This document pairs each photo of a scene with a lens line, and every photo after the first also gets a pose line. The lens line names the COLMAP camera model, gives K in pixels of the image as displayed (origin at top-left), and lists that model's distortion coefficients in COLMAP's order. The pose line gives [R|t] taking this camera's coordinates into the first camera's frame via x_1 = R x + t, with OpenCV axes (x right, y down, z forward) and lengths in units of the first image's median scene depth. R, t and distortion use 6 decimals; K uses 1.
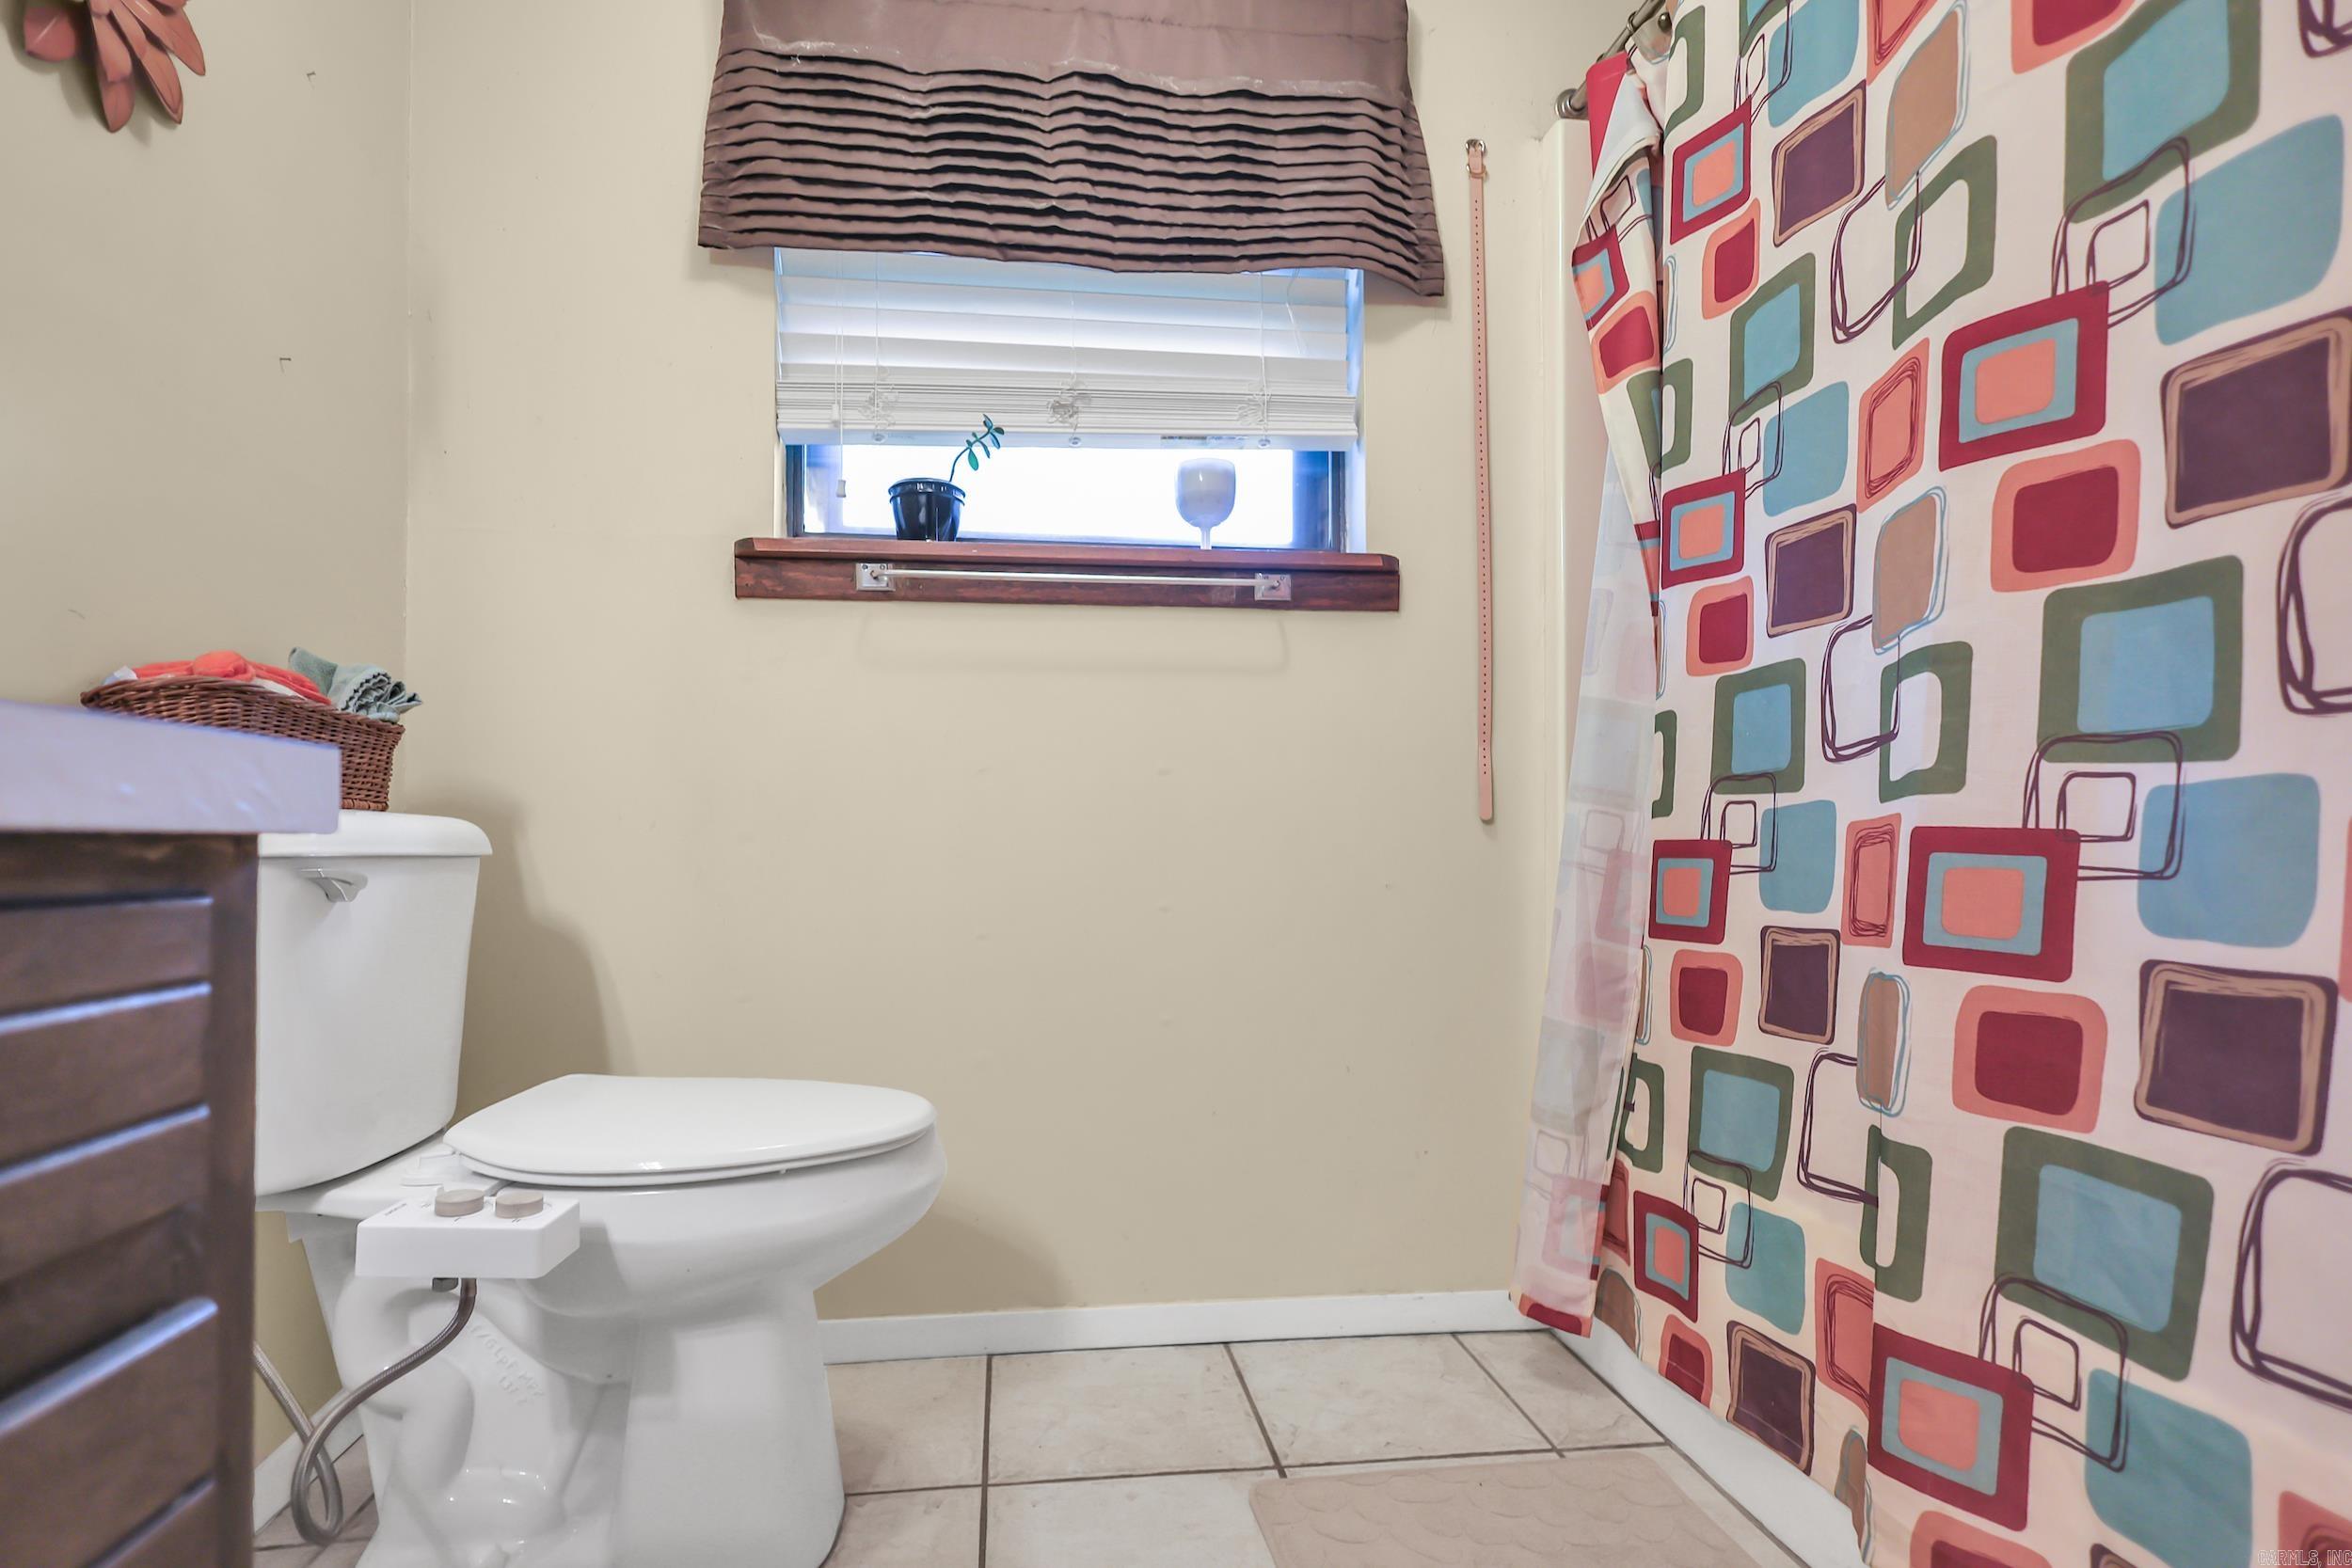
lens RADIAL K [[1130.4, 0, 1131.9], [0, 1130.4, 865.6], [0, 0, 1]] dist [0.019434, -0.000064]
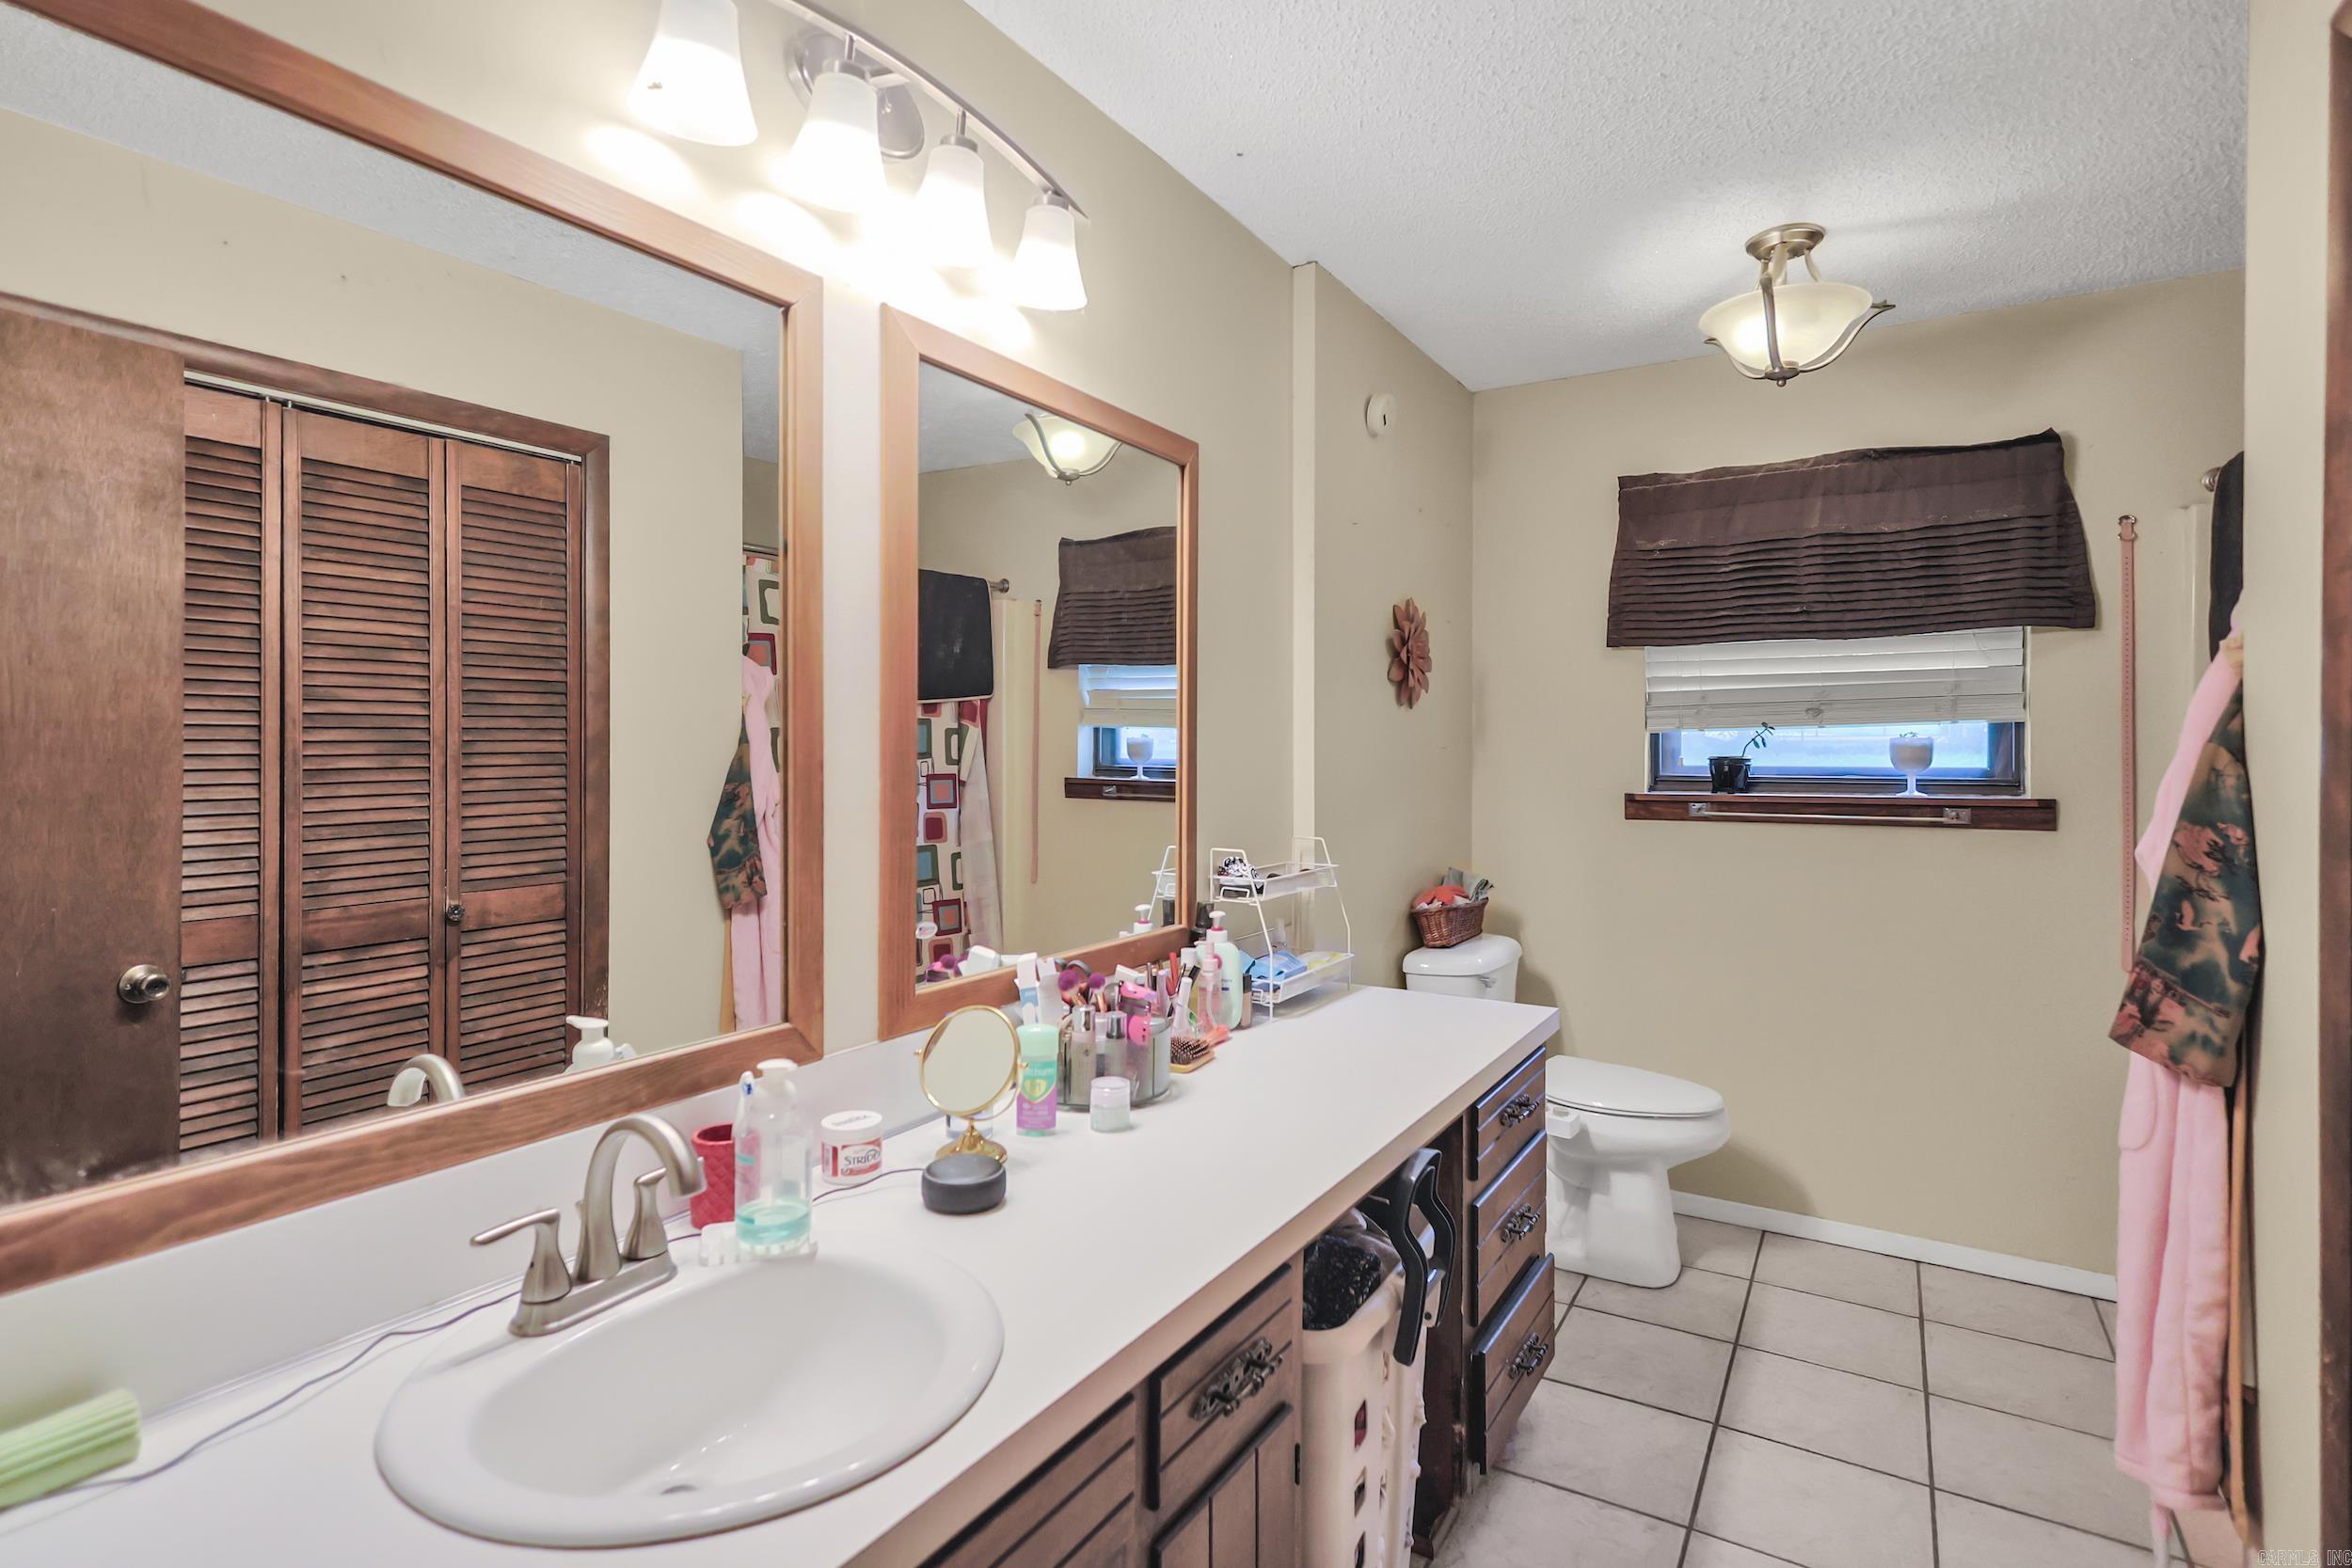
lens RADIAL K [[1101.0, 0, 1166.7], [0, 1101.0, 750.5], [0, 0, 1]] dist [-0.002226, -0.000513]
pose [[0.764282, -0.007724, -0.644836, 0.284676], [-0.003141, 0.999872, -0.015699, -0.320226], [0.644874, 0.014024, 0.764160, -1.000996]]
